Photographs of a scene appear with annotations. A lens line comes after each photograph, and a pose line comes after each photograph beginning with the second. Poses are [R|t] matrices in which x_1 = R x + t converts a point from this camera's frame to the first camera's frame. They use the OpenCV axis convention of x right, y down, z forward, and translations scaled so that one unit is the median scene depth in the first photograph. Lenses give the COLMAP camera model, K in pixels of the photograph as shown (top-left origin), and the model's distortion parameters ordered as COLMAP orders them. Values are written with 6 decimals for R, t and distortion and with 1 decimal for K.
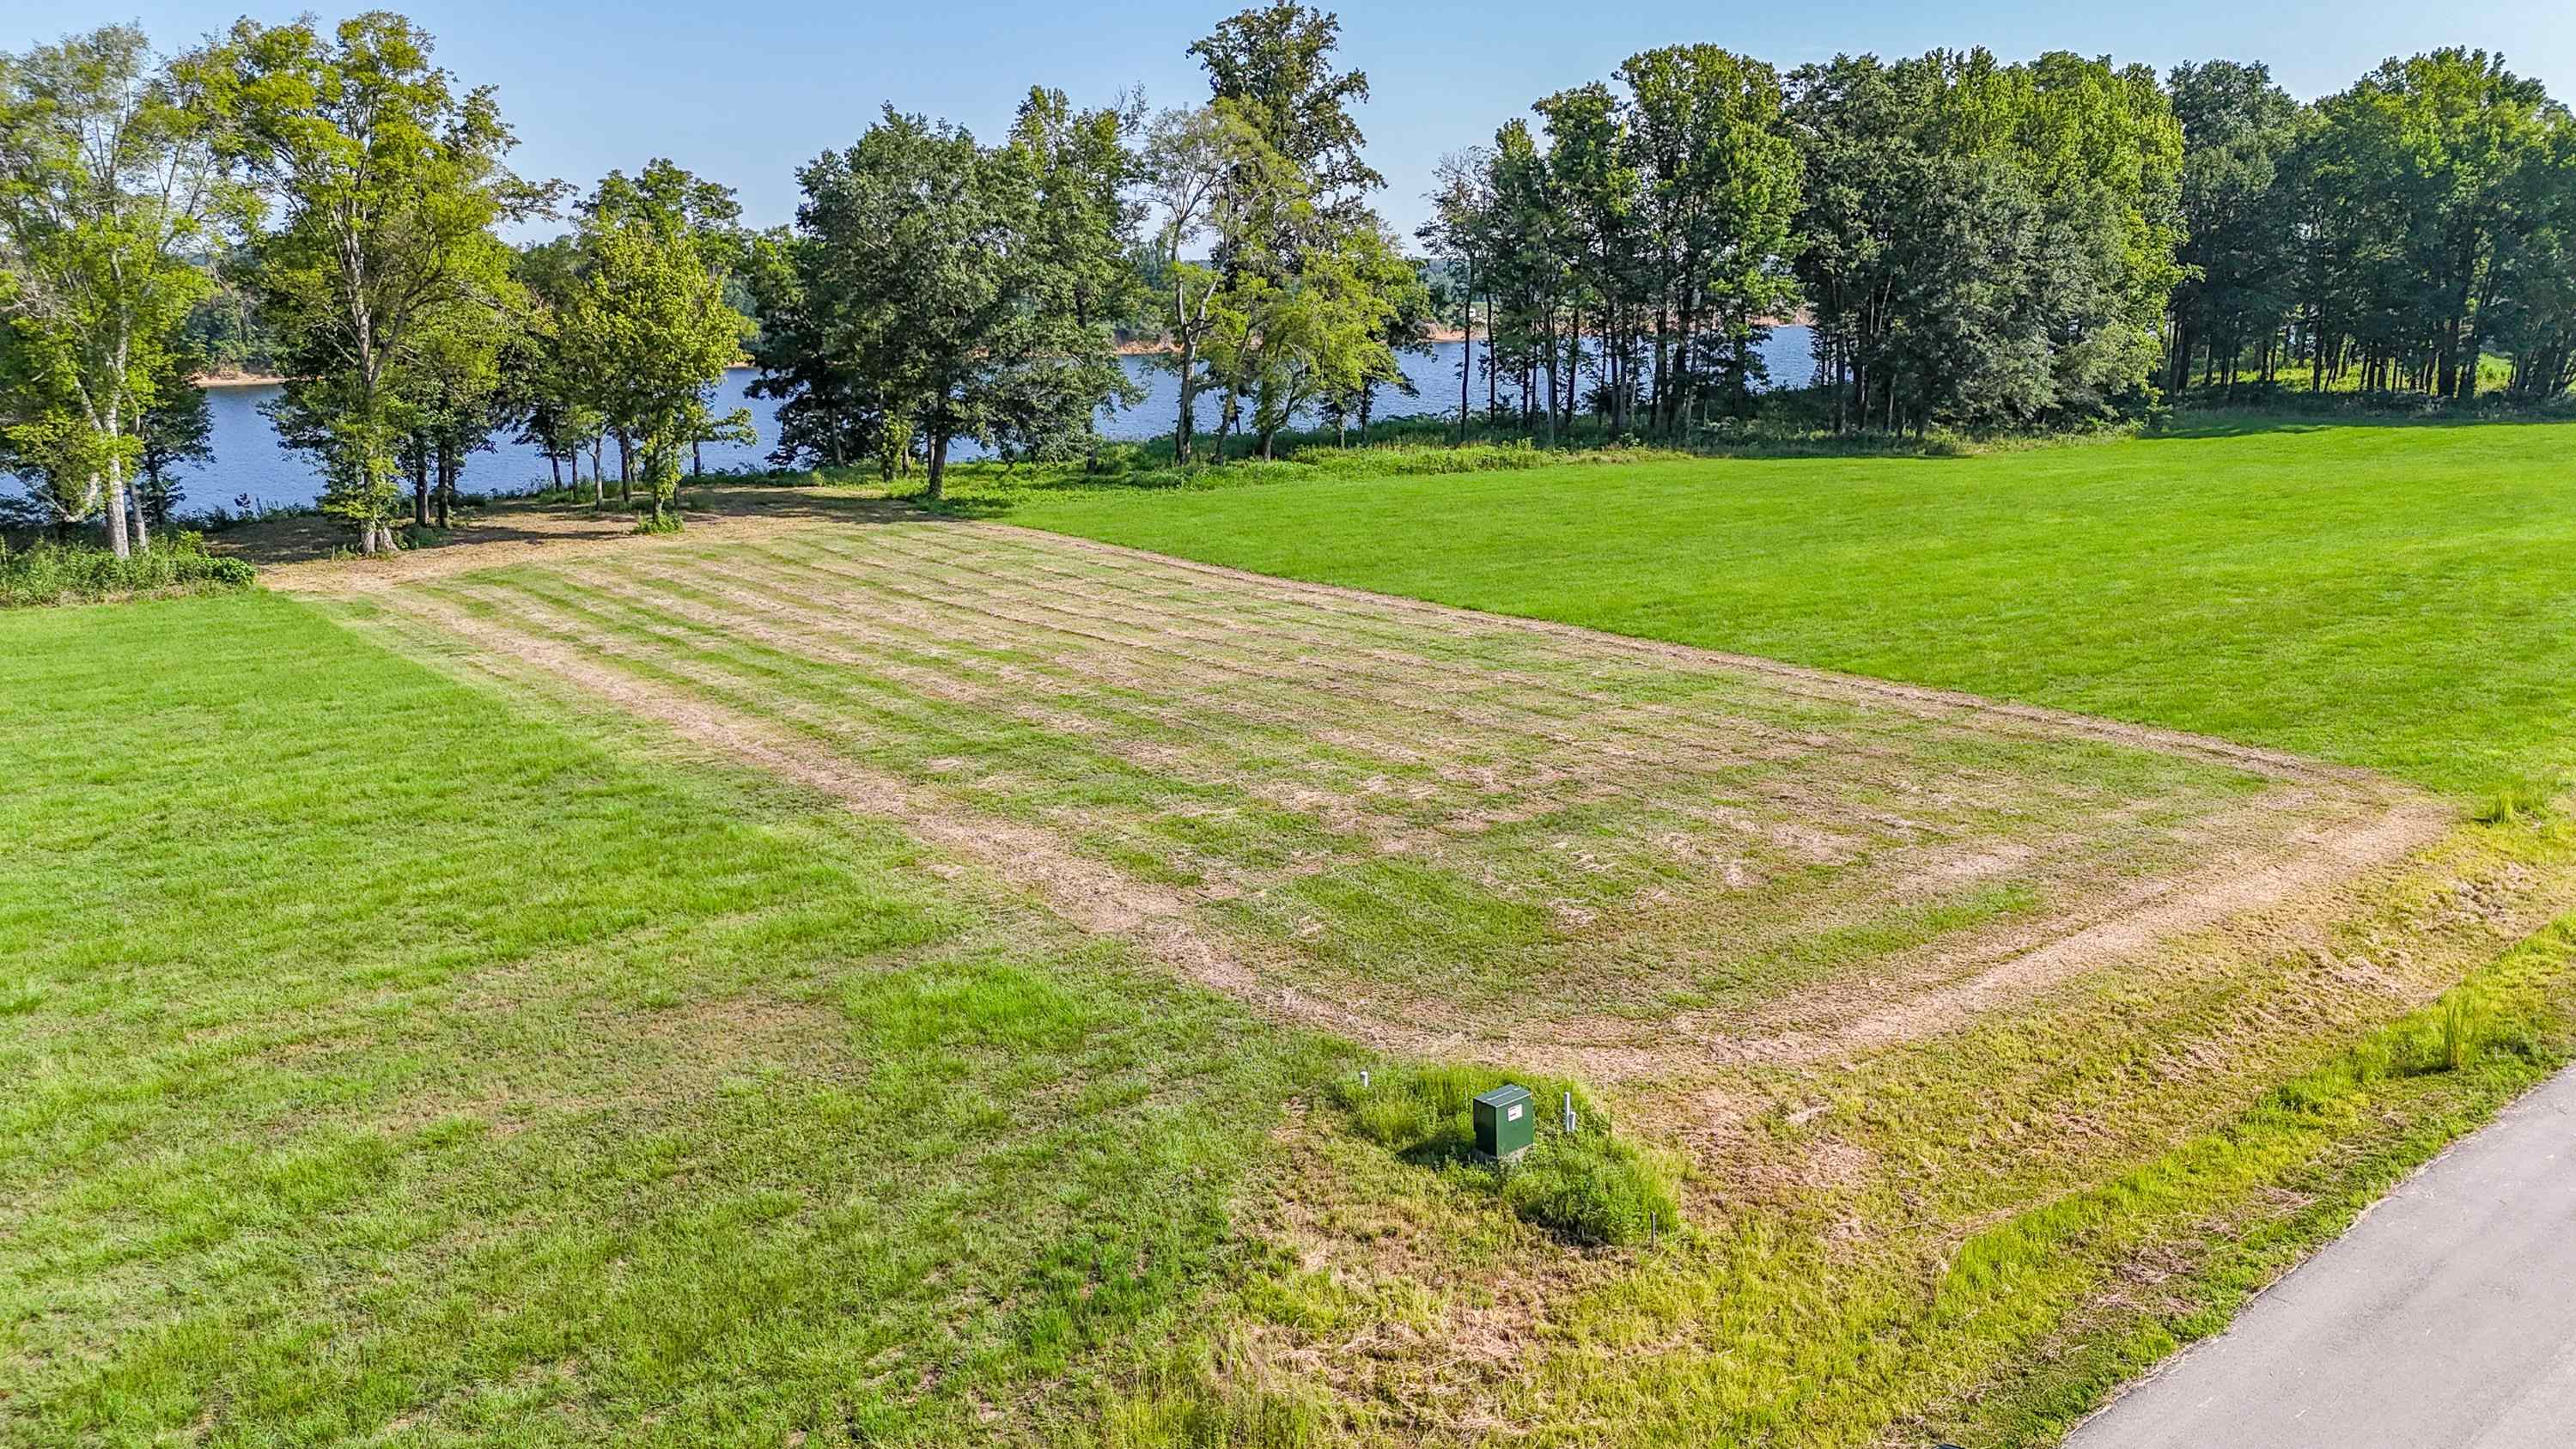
lens RADIAL K [[1901.2, 0, 1298.7], [0, 1901.2, 730.3], [0, 0, 1]] dist [0.064419, -0.065256]
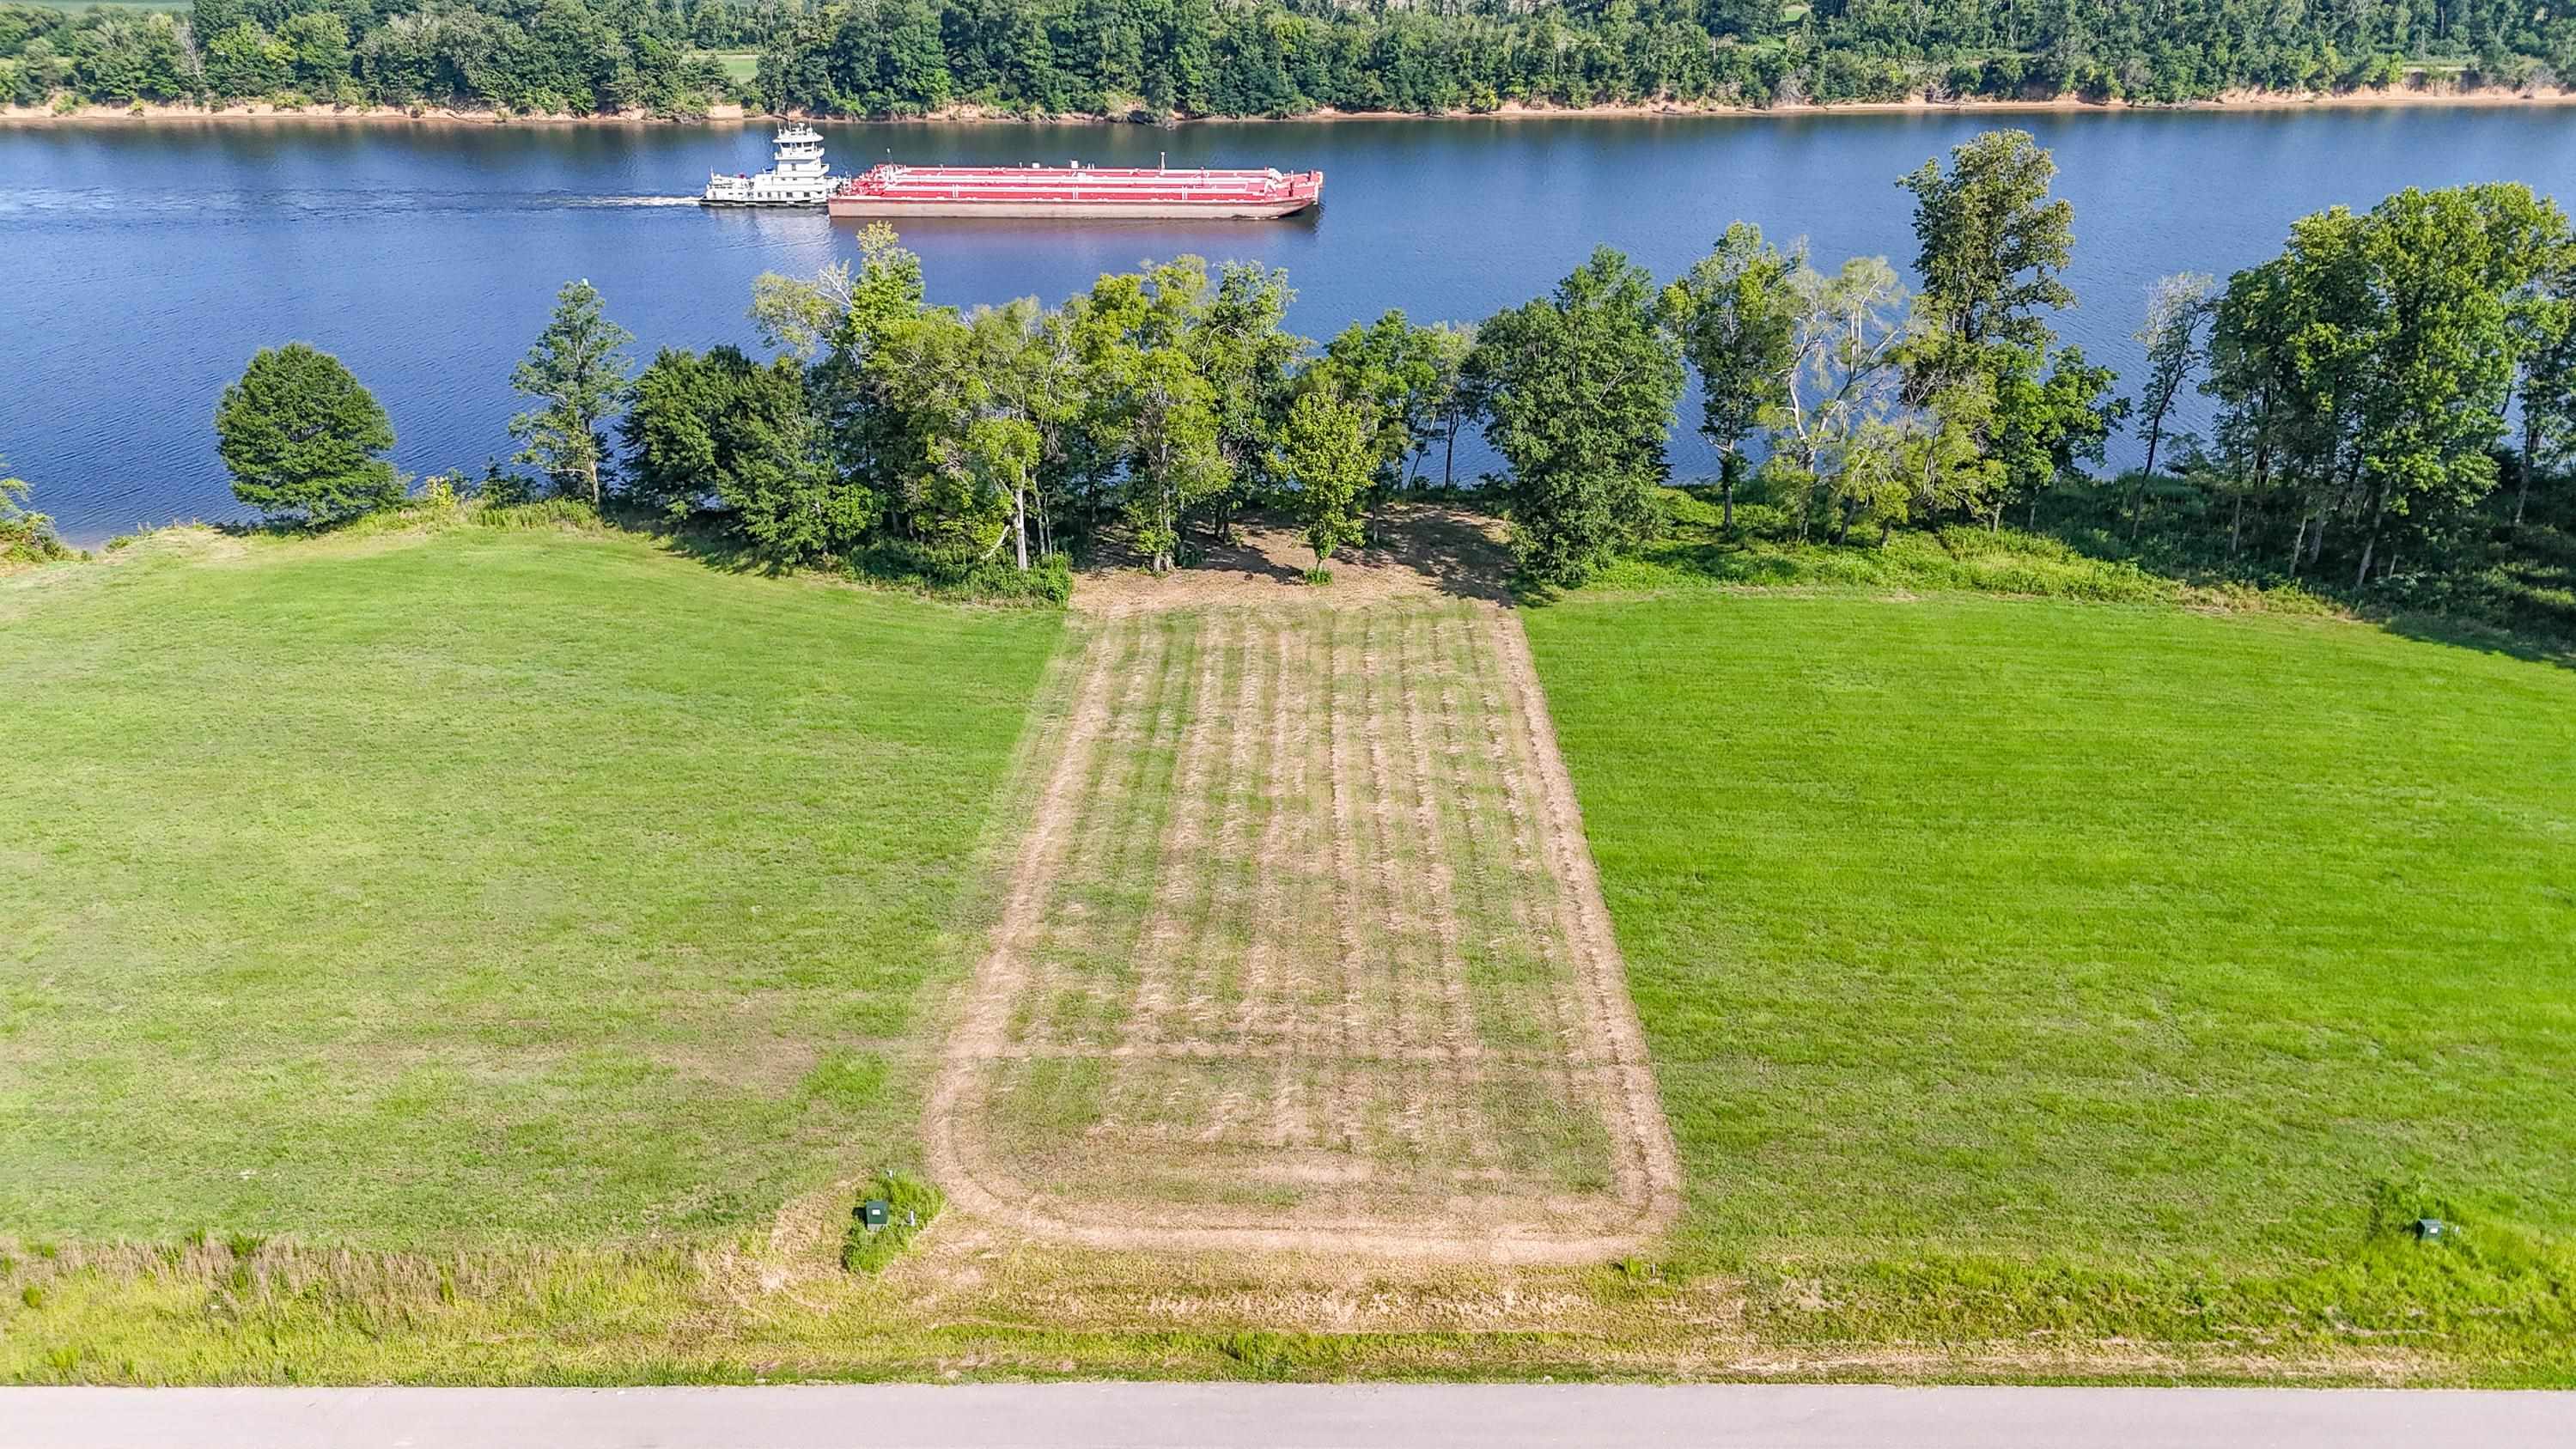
lens RADIAL K [[1901.2, 0, 1302.9], [0, 1901.2, 729.1], [0, 0, 1]] dist [0.064419, -0.065256]
pose [[0.766836, 0.267827, -0.583294, 0.498590], [-0.152442, 0.958773, 0.239823, -0.303886], [0.623478, -0.094987, 0.776049, -0.174271]]
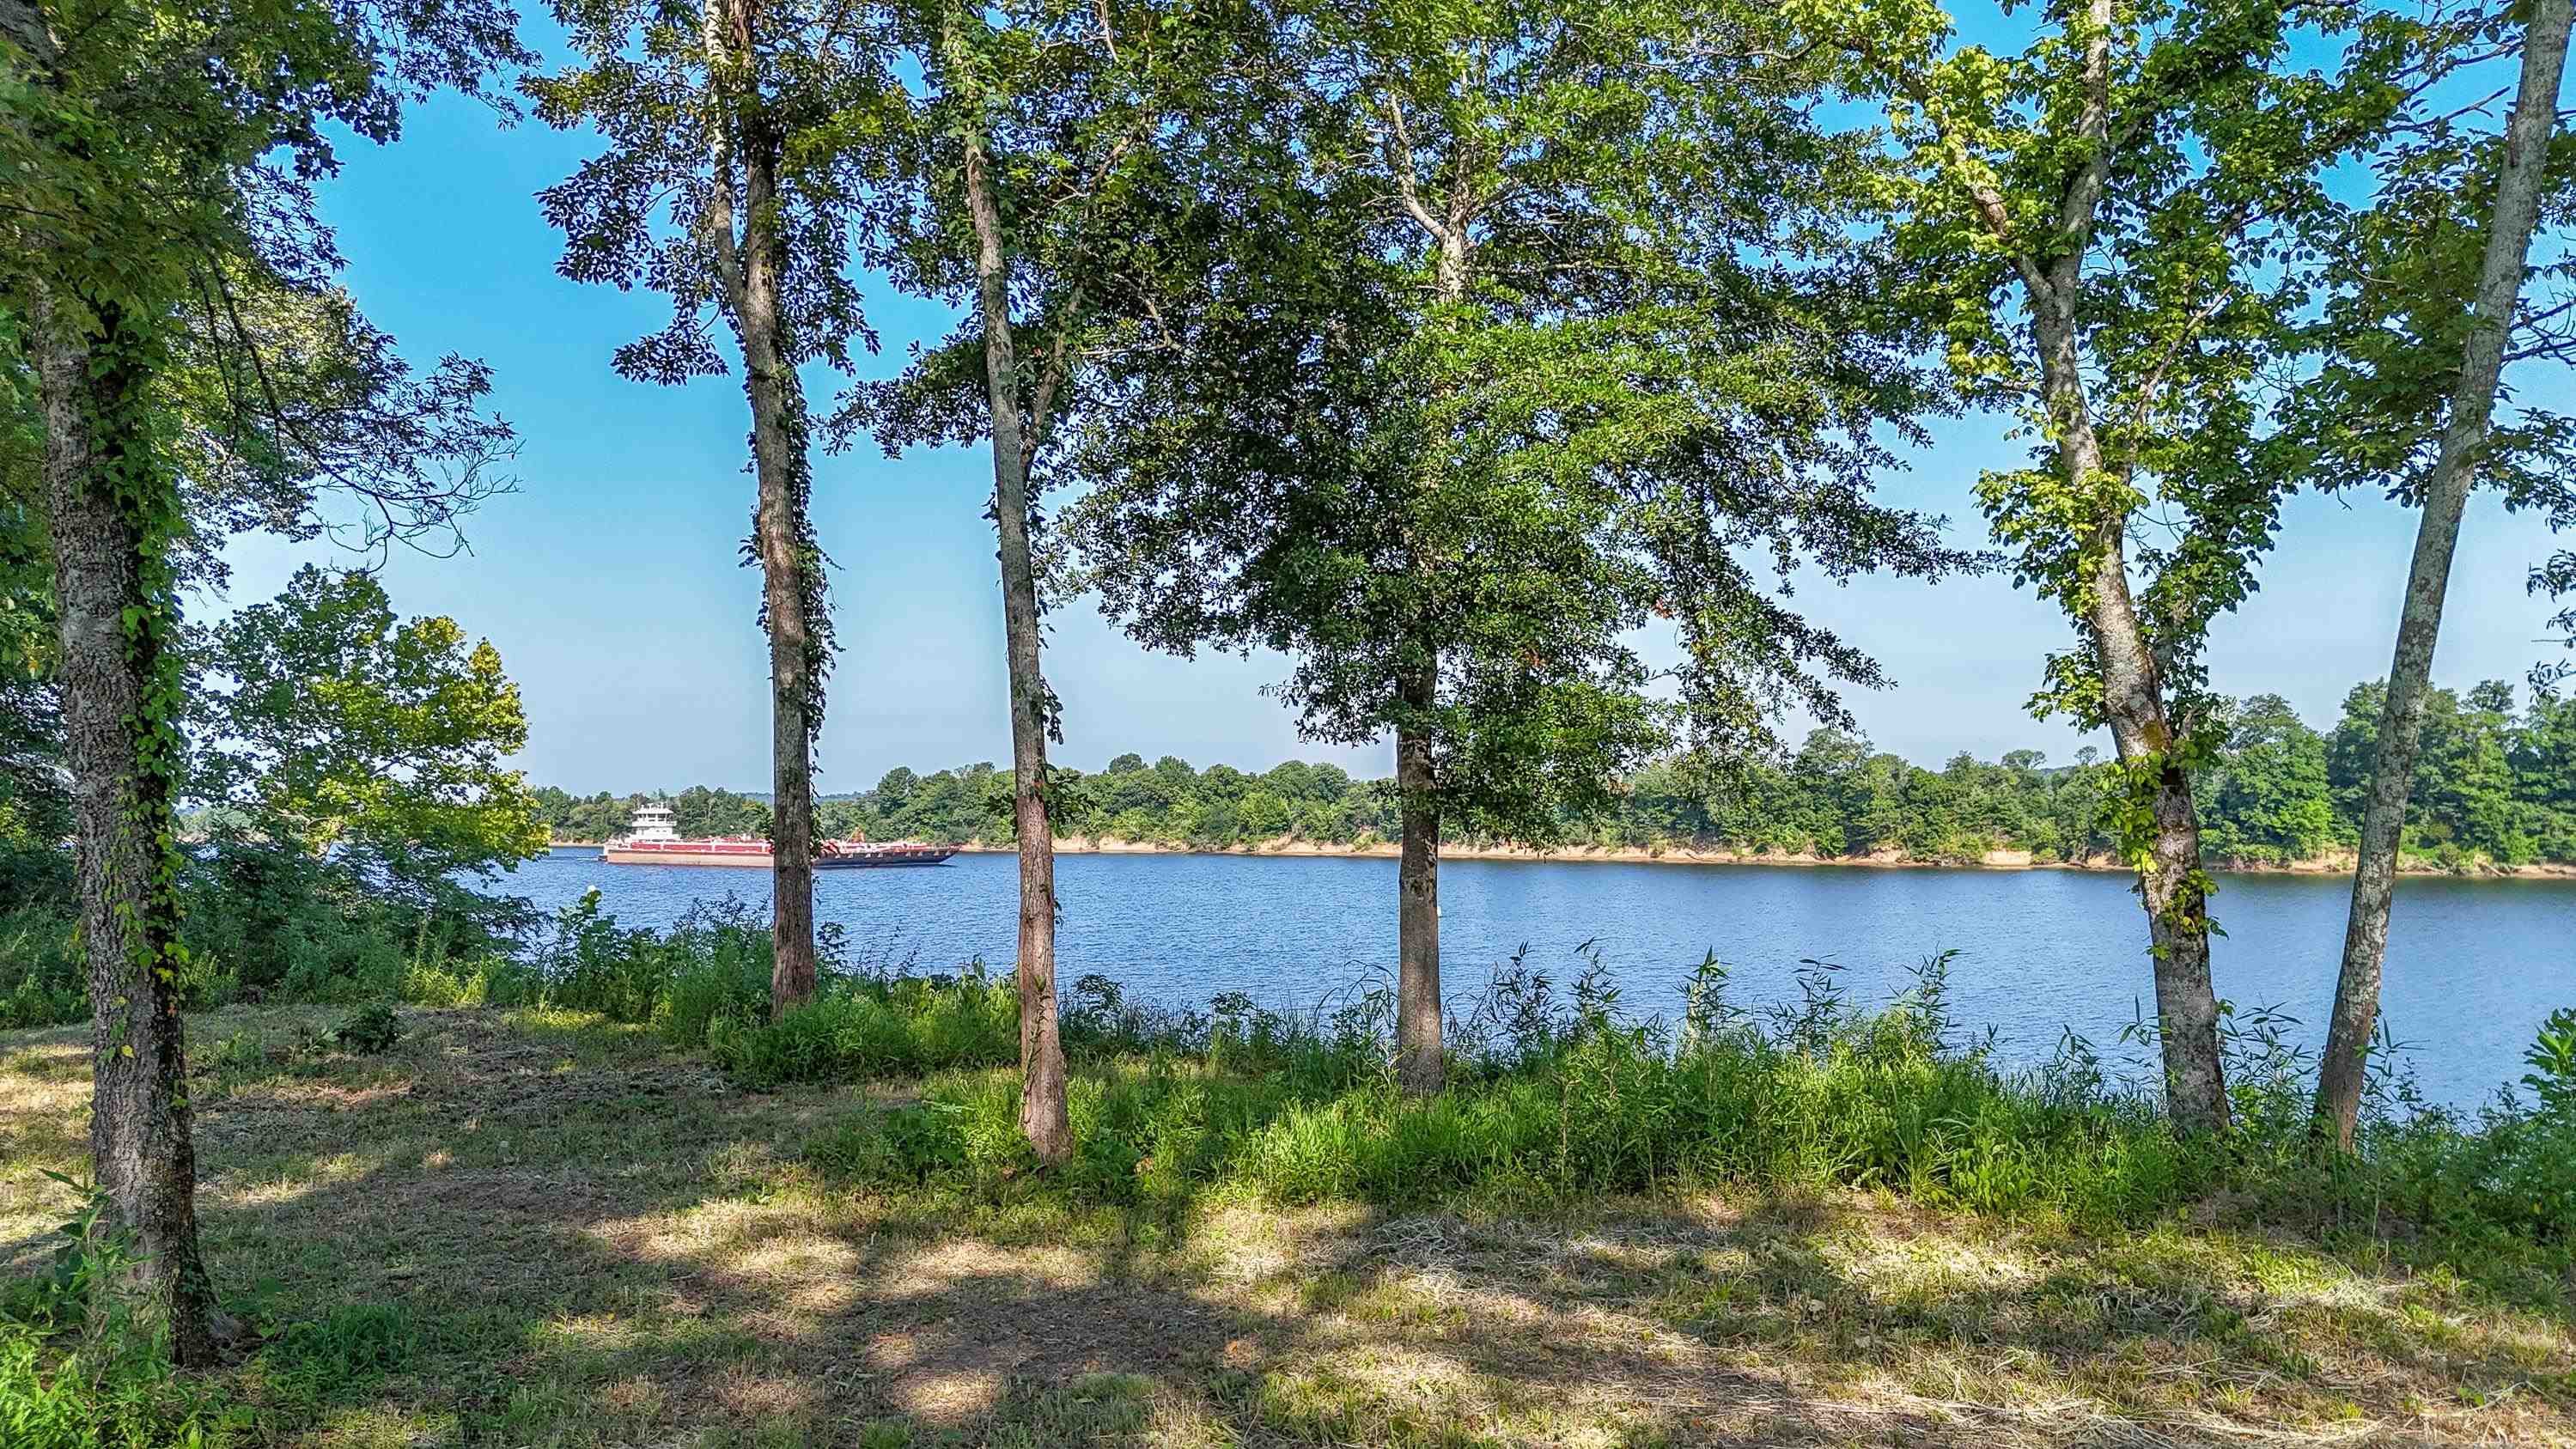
lens RADIAL K [[1901.2, 0, 1275.2], [0, 1901.2, 719.6], [0, 0, 1]] dist [0.064419, -0.065256]
pose [[0.096553, -0.039745, -0.994534, -0.234901], [-0.222720, 0.973003, -0.060507, -0.142458], [0.970089, 0.227345, 0.085094, 0.991688]]
